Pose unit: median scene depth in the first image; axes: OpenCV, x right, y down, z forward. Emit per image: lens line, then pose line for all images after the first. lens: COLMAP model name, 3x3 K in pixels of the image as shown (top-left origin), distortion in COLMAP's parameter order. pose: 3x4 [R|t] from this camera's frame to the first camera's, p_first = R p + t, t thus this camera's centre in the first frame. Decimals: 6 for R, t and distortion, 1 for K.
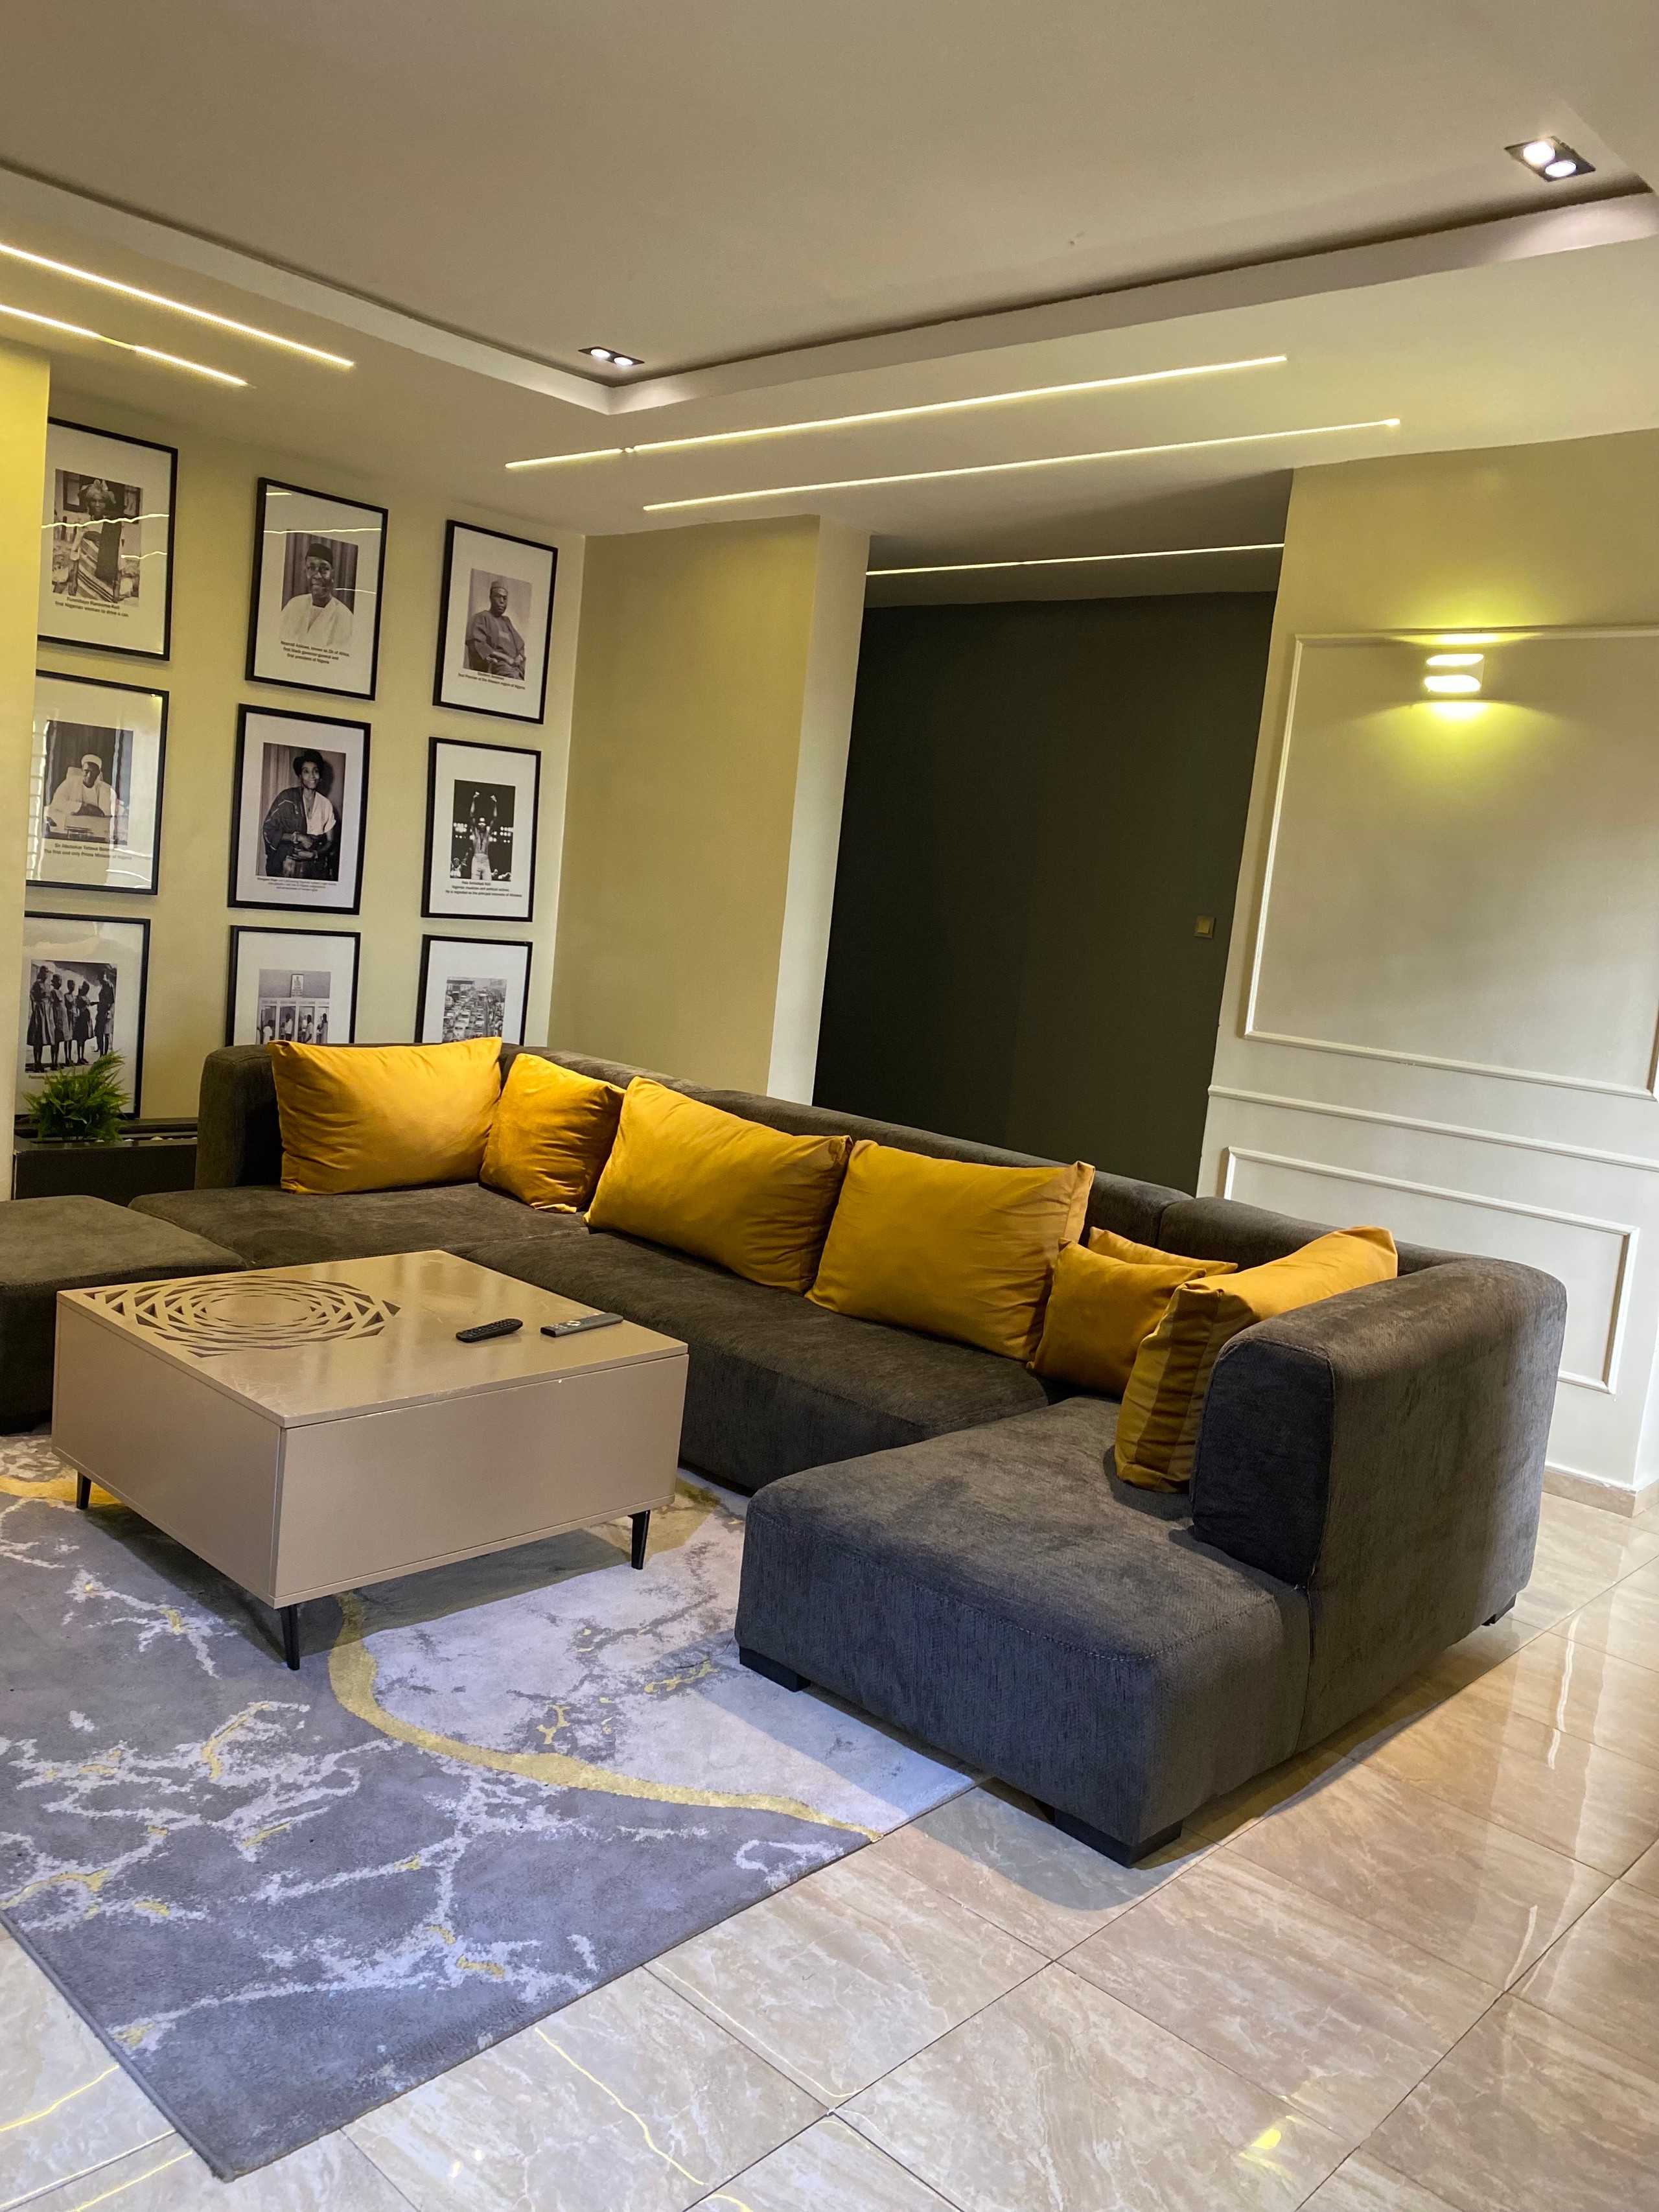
lens RADIAL K [[1694.1, 0, 824.5], [0, 1694.1, 1102.1], [0, 0, 1]] dist [0.024295, -0.026407]
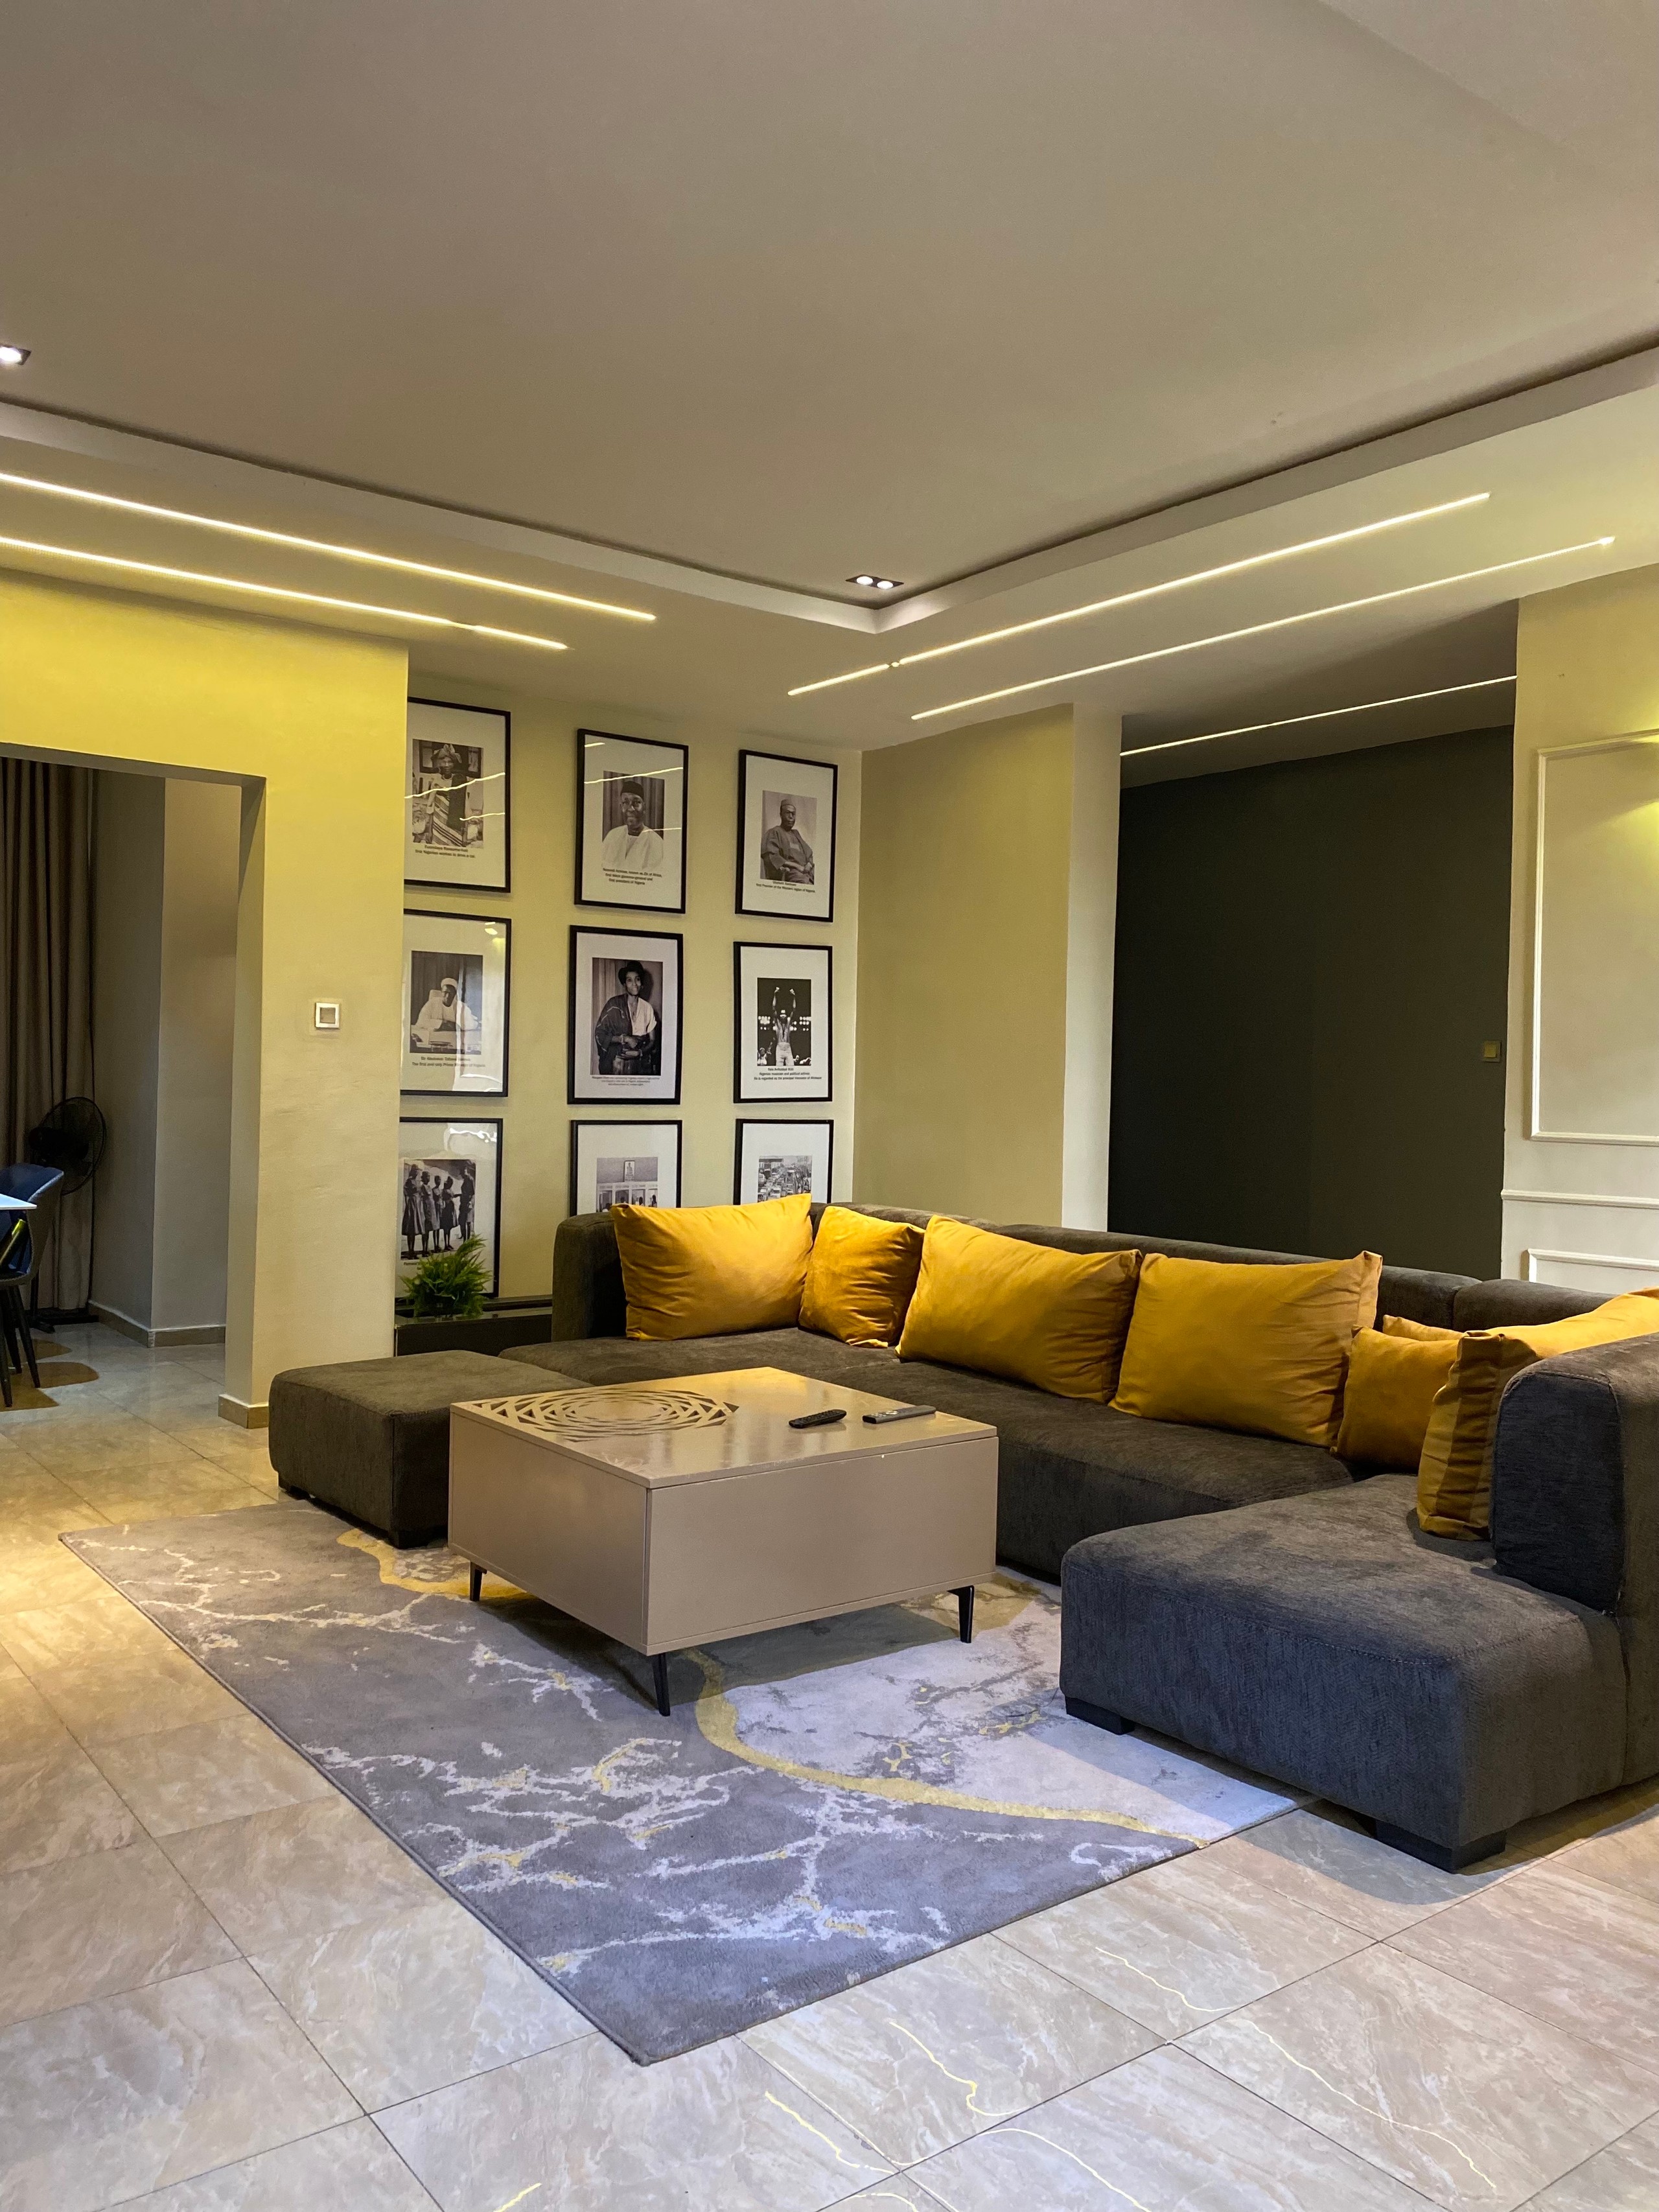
lens RADIAL K [[1694.1, 0, 824.5], [0, 1694.1, 1102.1], [0, 0, 1]] dist [0.024295, -0.026407]
pose [[0.982035, -0.078706, -0.171501, 0.015545], [0.056273, 0.989658, -0.131950, 0.090627], [0.180113, 0.119929, 0.976307, -0.128596]]
